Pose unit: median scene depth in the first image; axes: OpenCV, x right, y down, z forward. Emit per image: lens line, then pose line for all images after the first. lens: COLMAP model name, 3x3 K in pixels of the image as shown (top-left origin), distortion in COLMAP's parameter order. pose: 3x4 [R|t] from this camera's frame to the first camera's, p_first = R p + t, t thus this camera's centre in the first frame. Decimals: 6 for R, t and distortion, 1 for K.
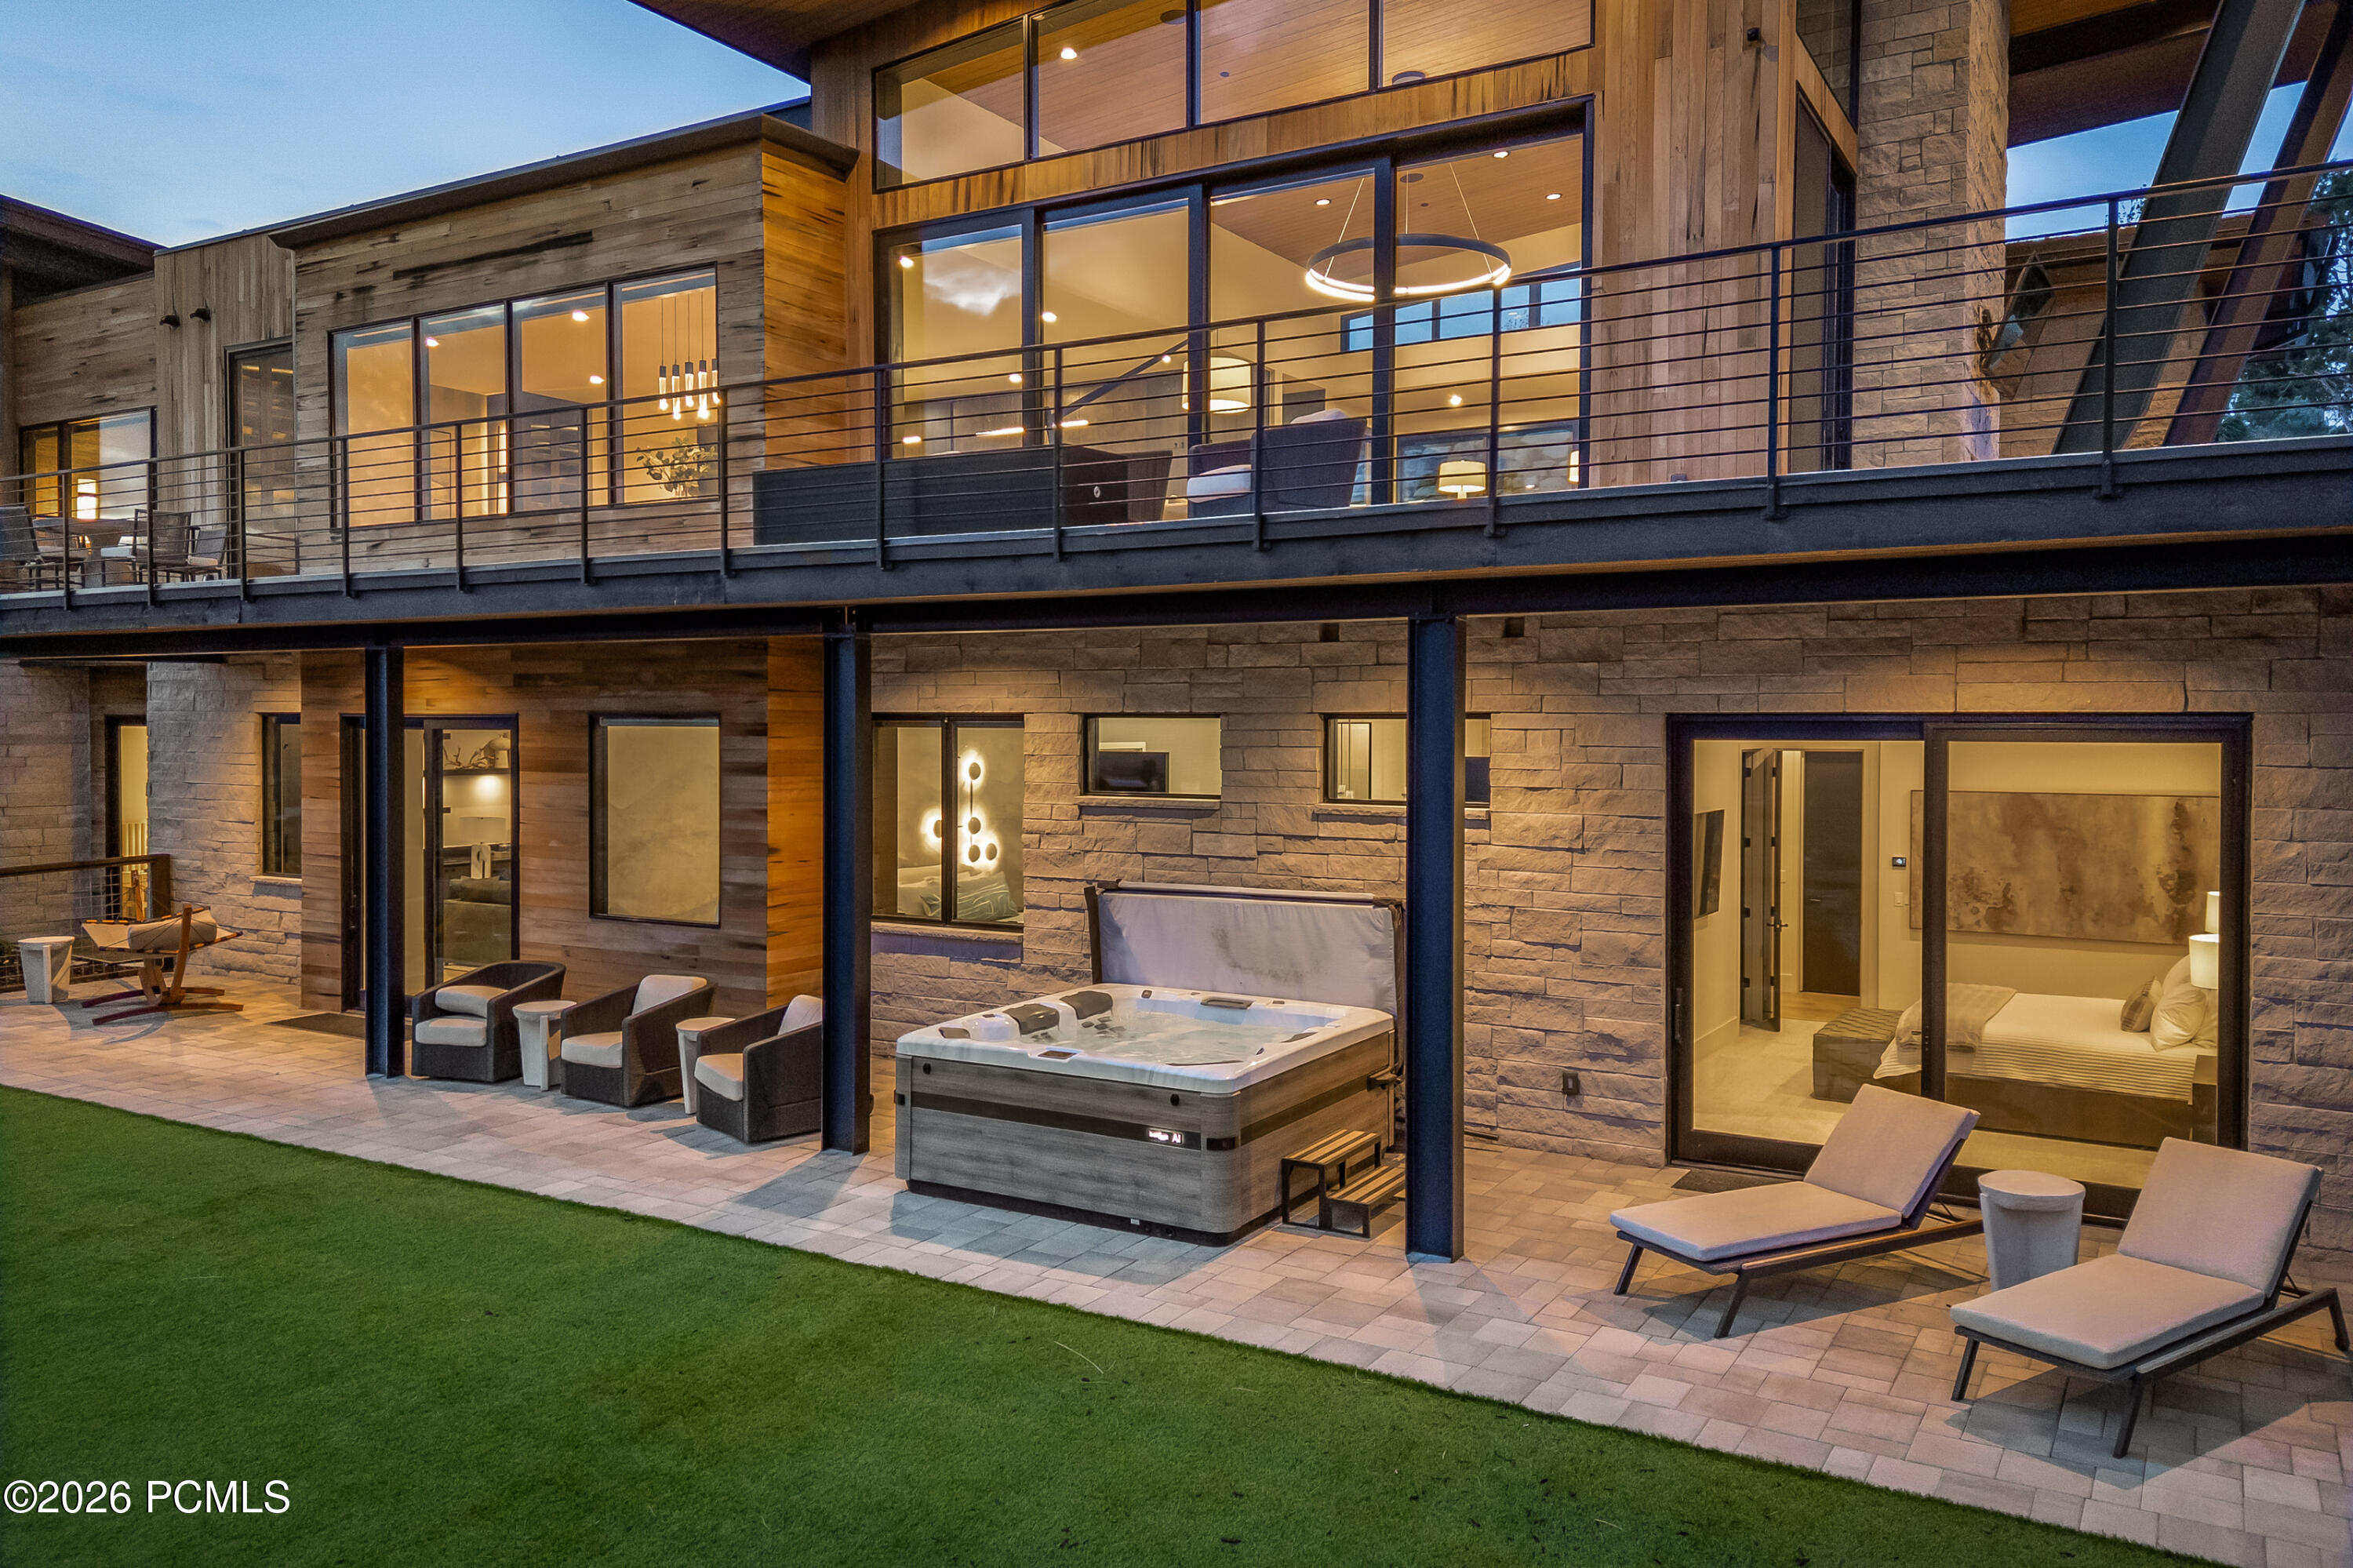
lens RADIAL K [[1713.4, 0, 1174.2], [0, 1713.4, 755.6], [0, 0, 1]] dist [0.095725, -0.111787]
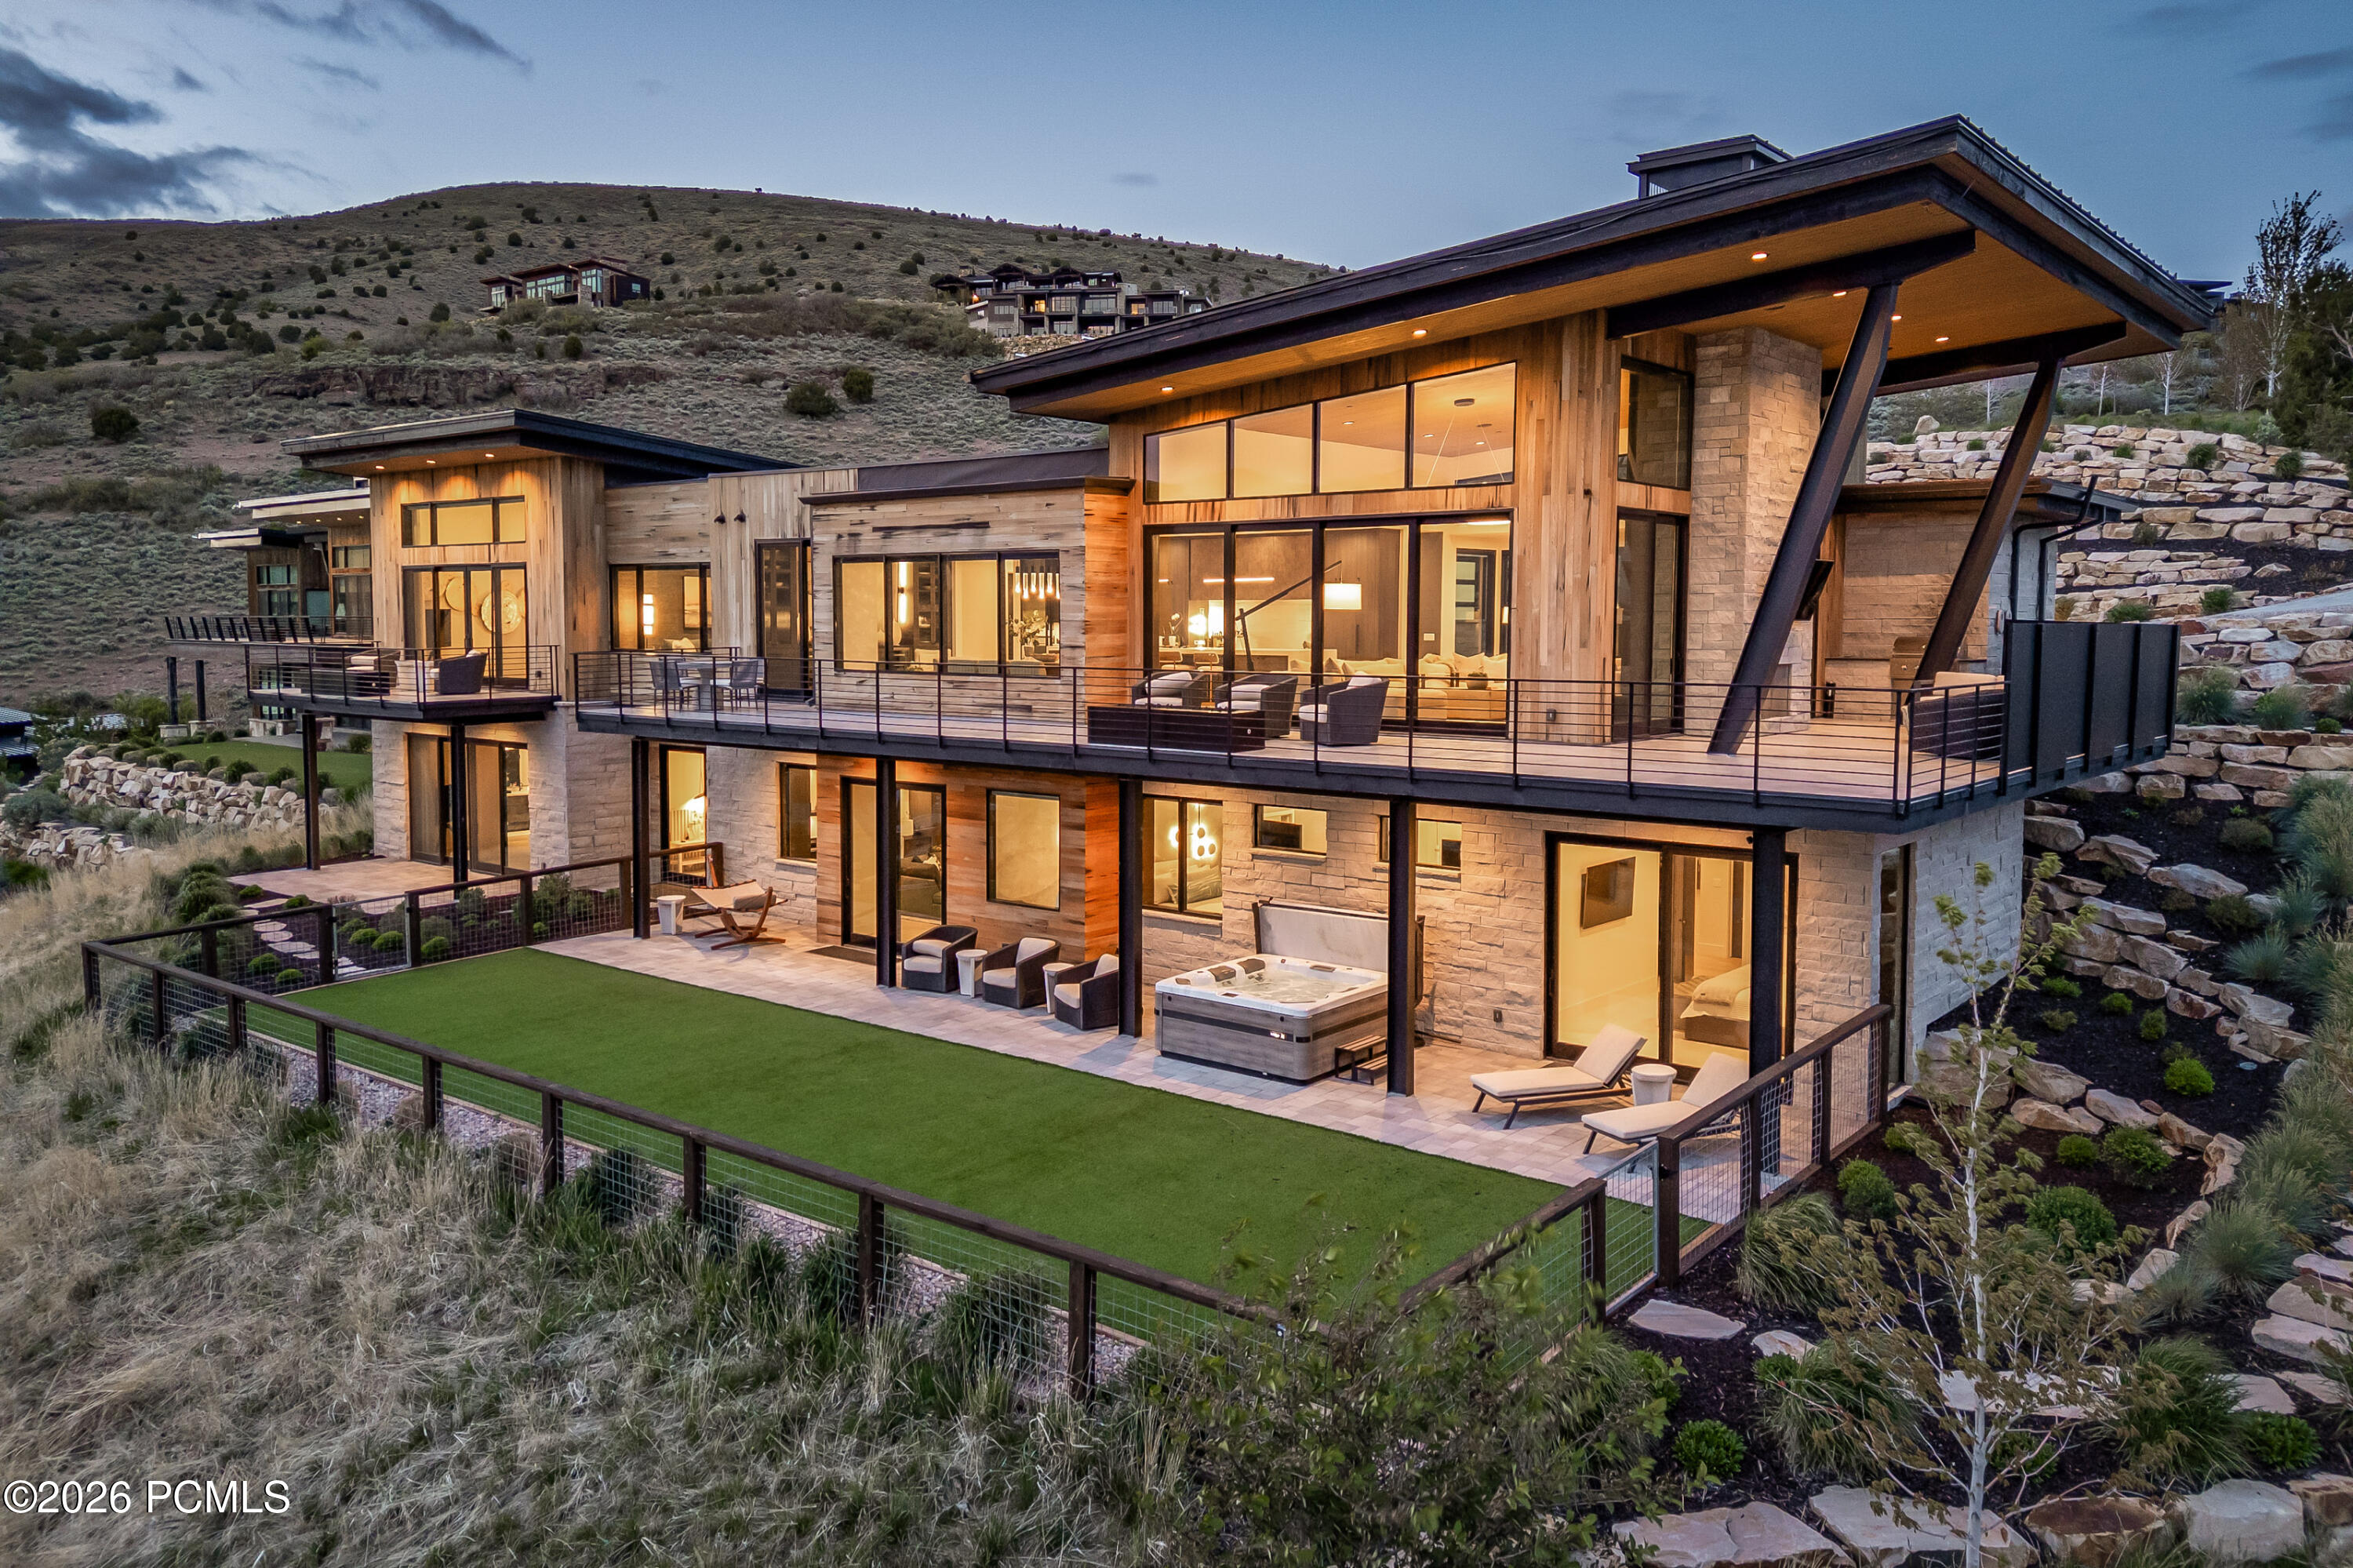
lens RADIAL K [[1700.2, 0, 1170.8], [0, 1700.2, 728.5], [0, 0, 1]] dist [0.134684, -0.112449]
pose [[0.989529, 0.009787, -0.144003, 0.133047], [-0.003435, 0.999013, 0.044296, -0.206699], [0.144295, -0.043338, 0.988585, -0.900937]]
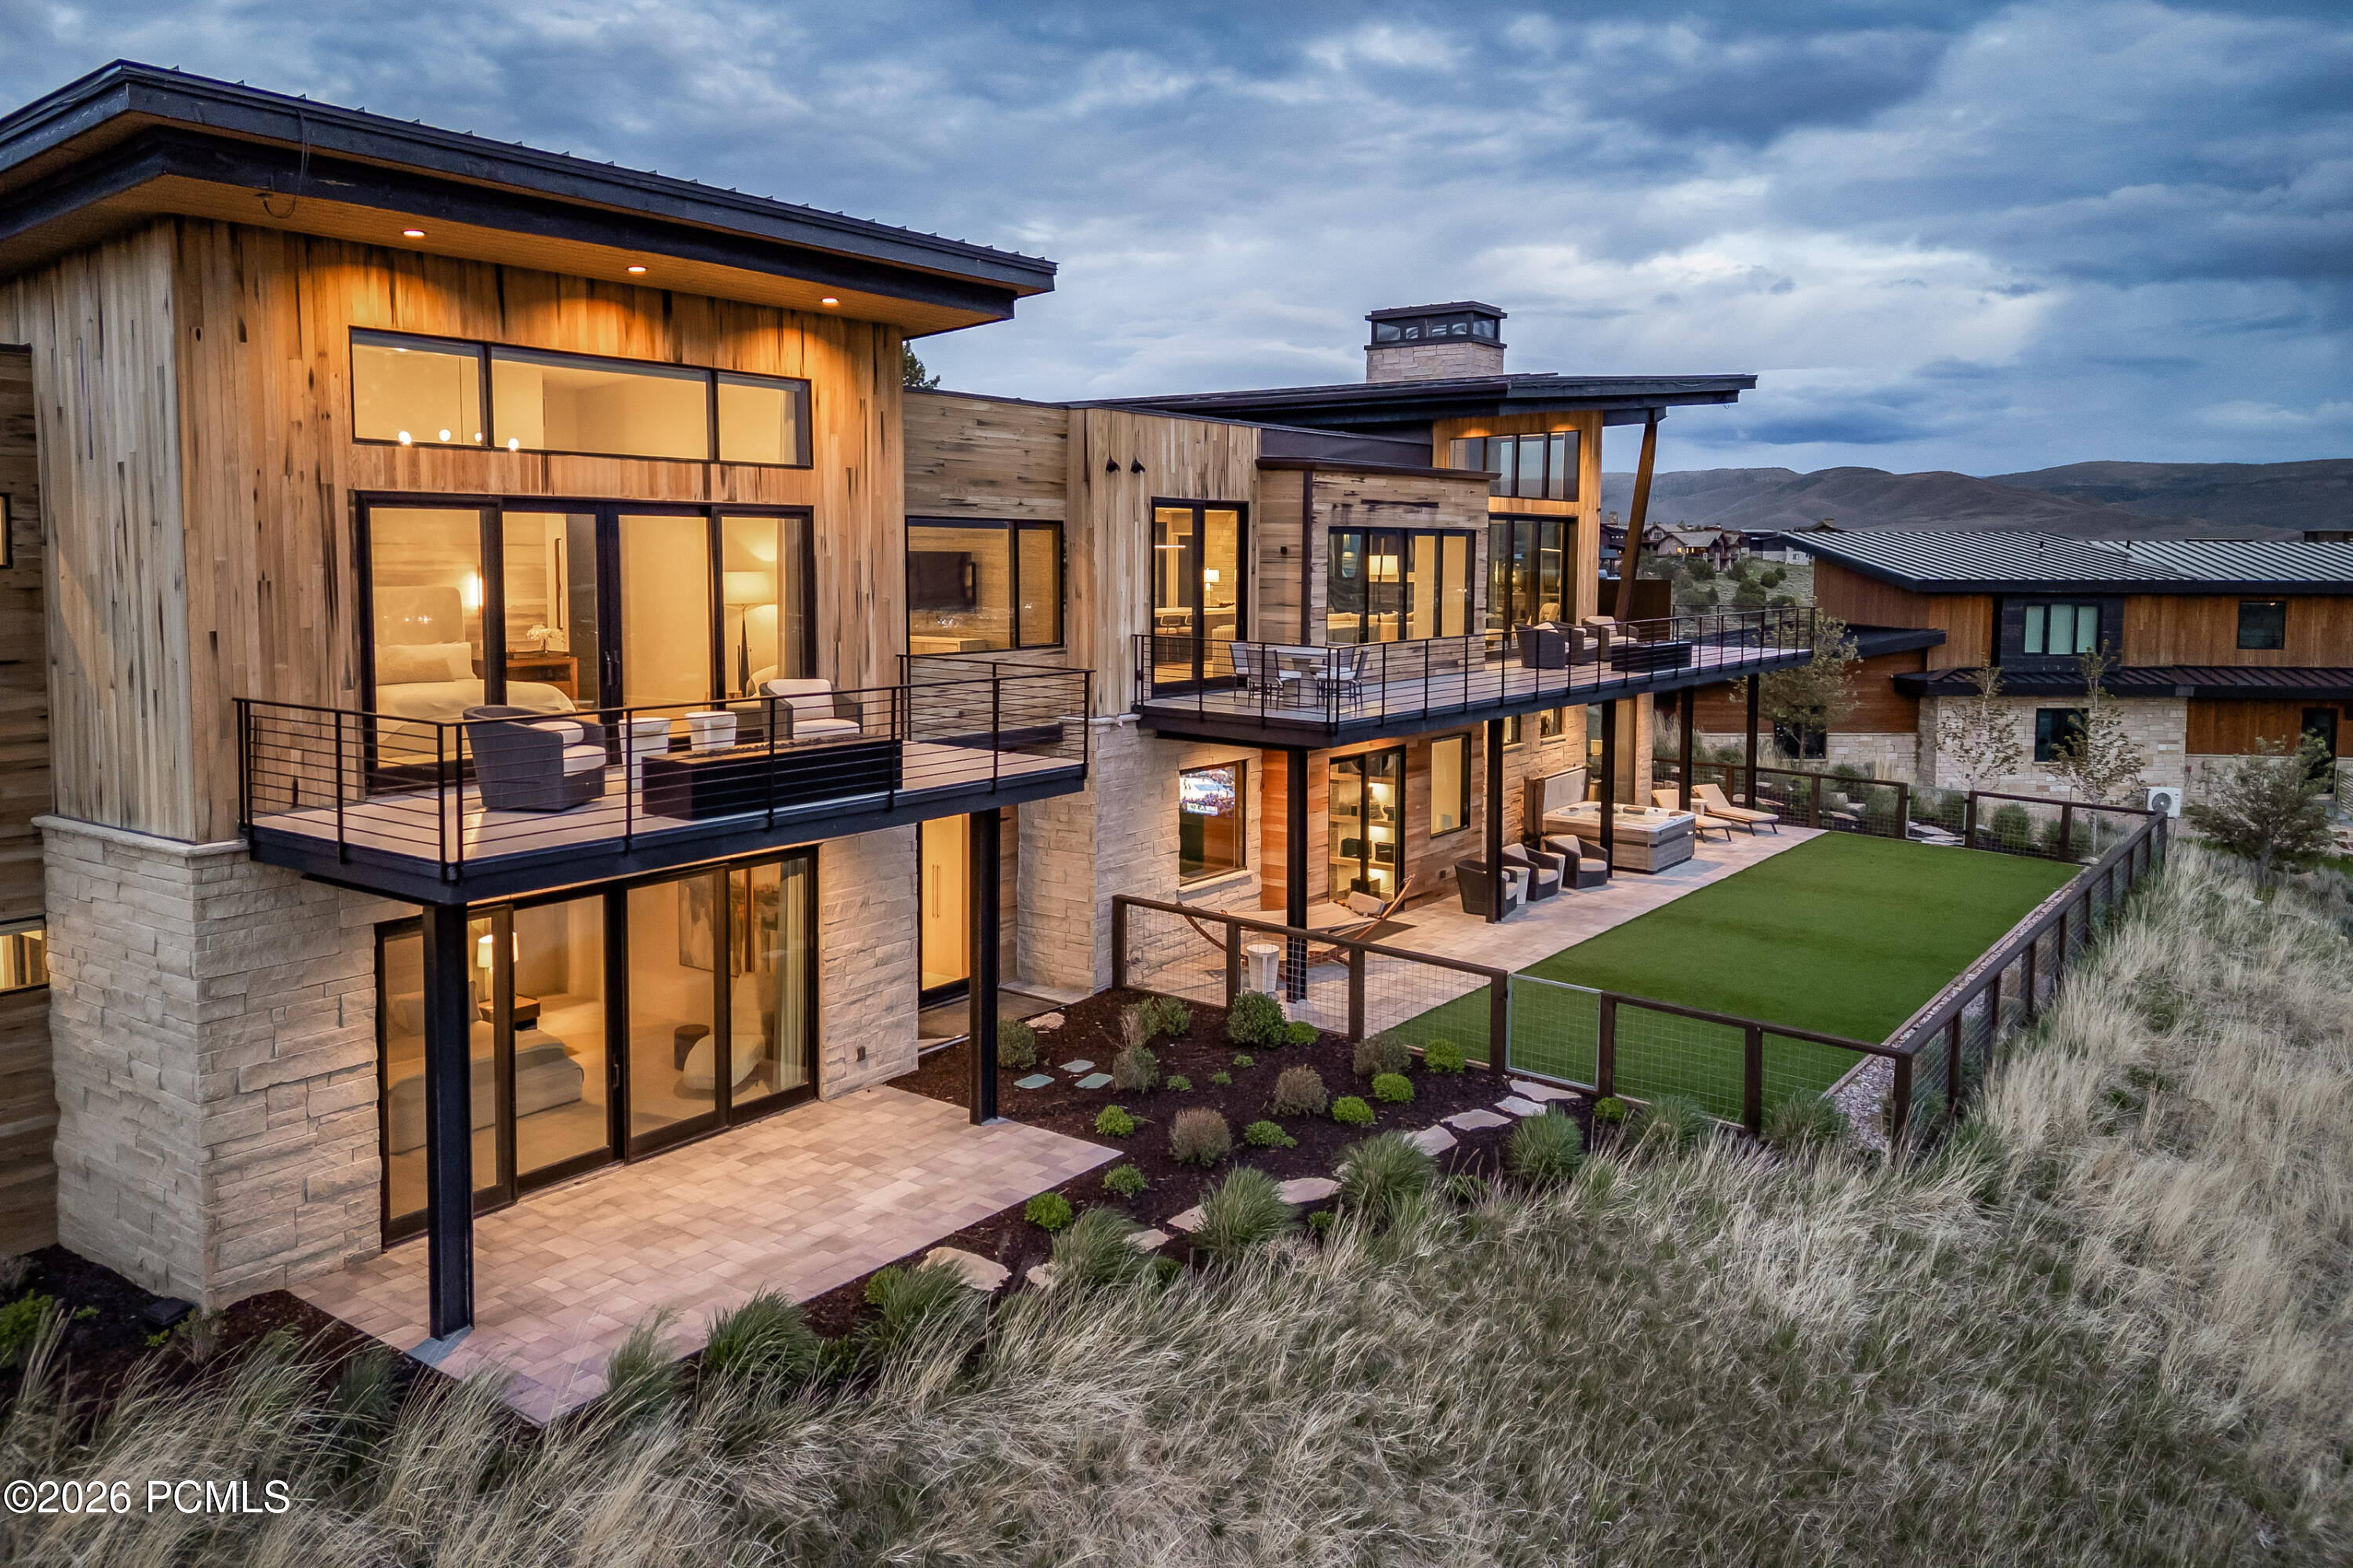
lens RADIAL K [[1700.2, 0, 1170.8], [0, 1700.2, 728.5], [0, 0, 1]] dist [0.134684, -0.112449]
pose [[0.080736, -0.103830, 0.991313, -2.933272], [0.018309, 0.994546, 0.102678, -0.309623], [-0.996567, 0.009860, 0.082197, 1.423503]]
